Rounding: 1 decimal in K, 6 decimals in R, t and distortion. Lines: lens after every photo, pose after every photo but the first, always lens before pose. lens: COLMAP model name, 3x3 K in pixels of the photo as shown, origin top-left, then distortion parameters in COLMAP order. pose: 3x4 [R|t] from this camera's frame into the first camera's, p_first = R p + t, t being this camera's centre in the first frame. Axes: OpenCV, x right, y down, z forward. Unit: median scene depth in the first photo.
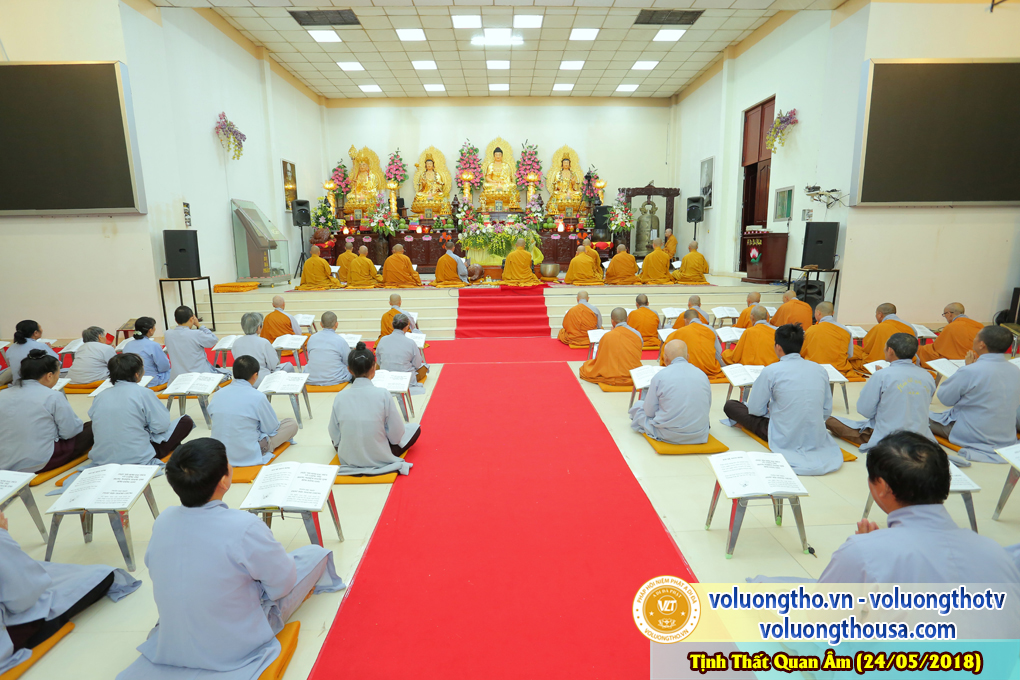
lens RADIAL K [[500.5, 0, 510.0], [0, 500.5, 340.0], [0, 0, 1]] dist [-0.068223, 0.031352]
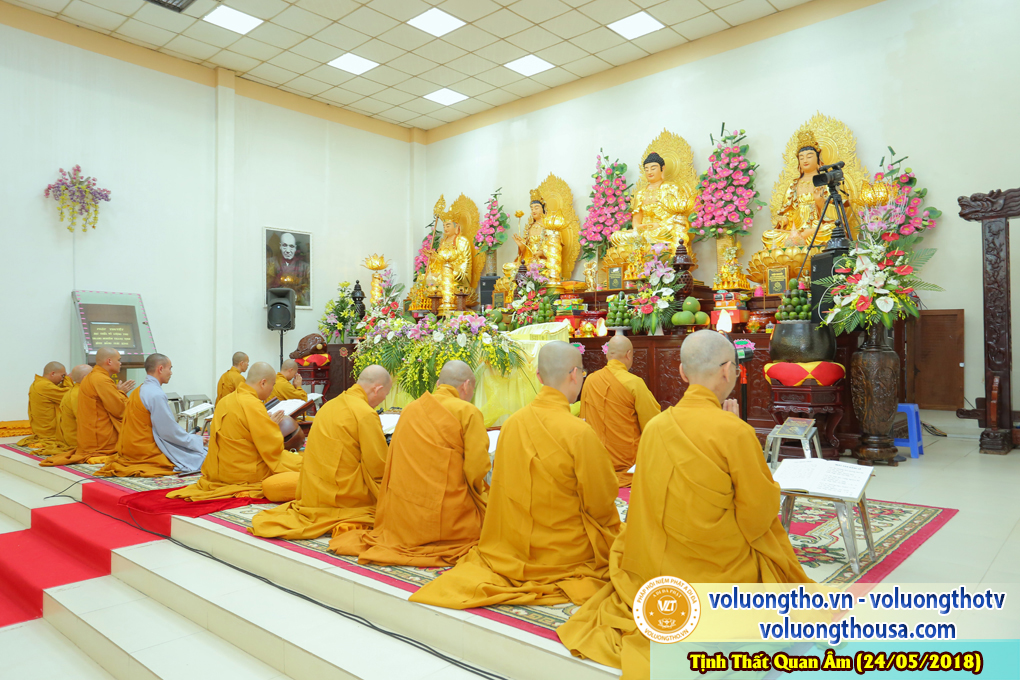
lens RADIAL K [[698.5, 0, 510.0], [0, 698.5, 340.0], [0, 0, 1]] dist [-0.043809, 0.060208]
pose [[0.731525, -0.014004, -0.681671, 0.324504], [-0.127706, 0.979281, -0.157164, -0.106201], [0.669748, 0.202023, 0.714580, 0.505530]]
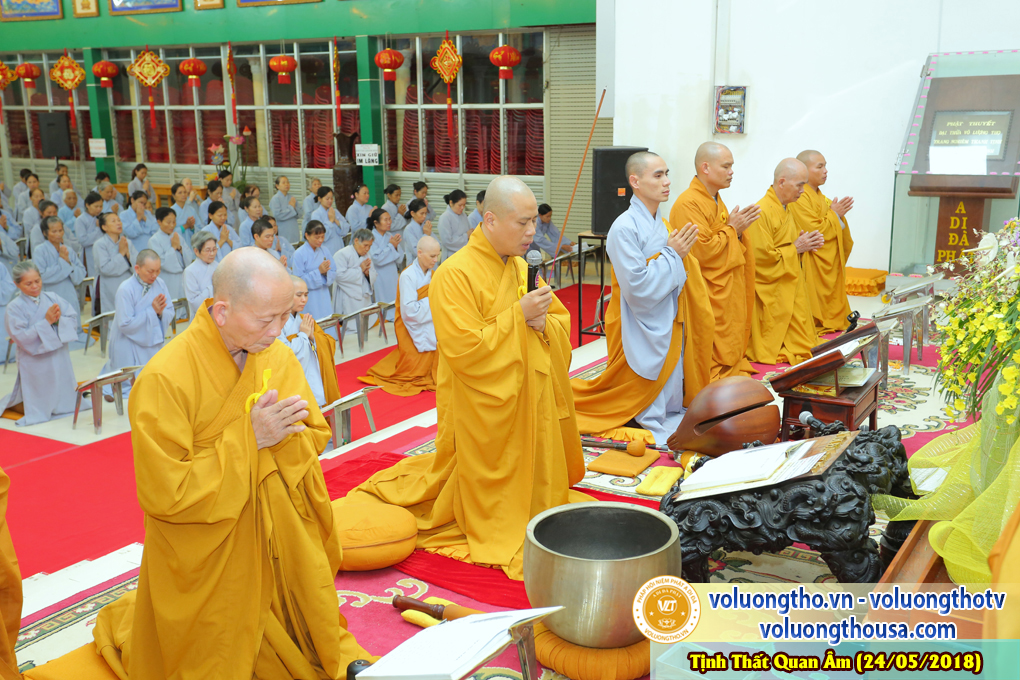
lens RADIAL K [[1061.1, 0, 510.0], [0, 1061.1, 340.0], [0, 0, 1]] dist [-0.005873, 0.185106]
pose [[-0.539785, 0.196380, -0.818576, 0.219848], [-0.145189, 0.936117, 0.320319, -0.203728], [0.829187, 0.291752, -0.476790, 0.803723]]
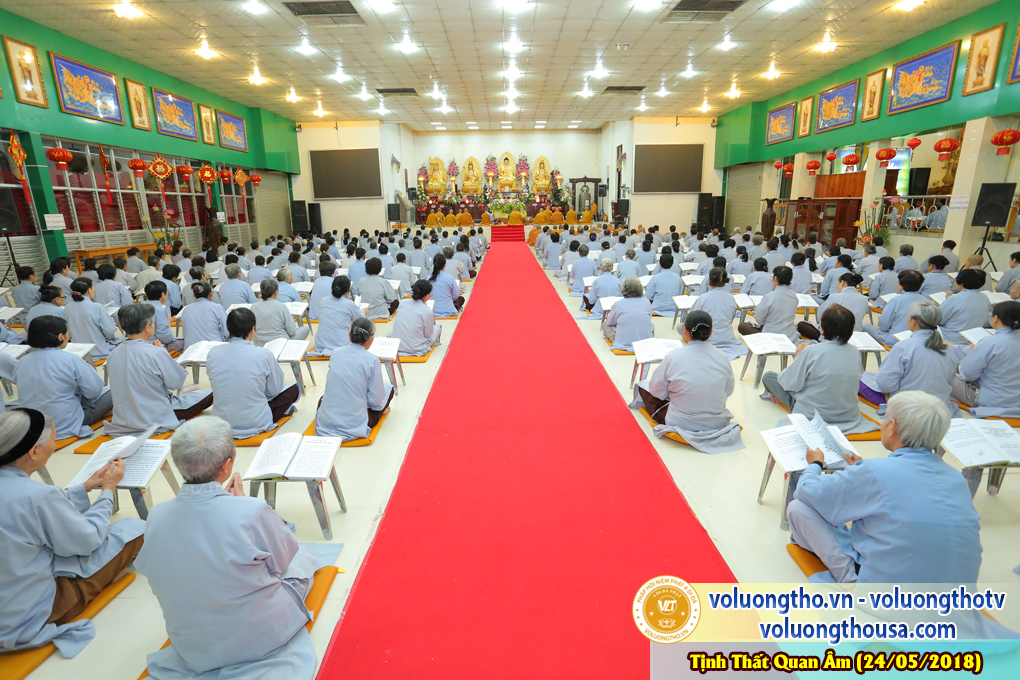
lens RADIAL K [[500.5, 0, 510.0], [0, 500.5, 340.0], [0, 0, 1]] dist [-0.068223, 0.031352]
pose [[0.999803, -0.000613, -0.019846, 0.028658], [0.001968, 0.997660, 0.068336, 0.192878], [0.019757, -0.068362, 0.997465, -1.002241]]
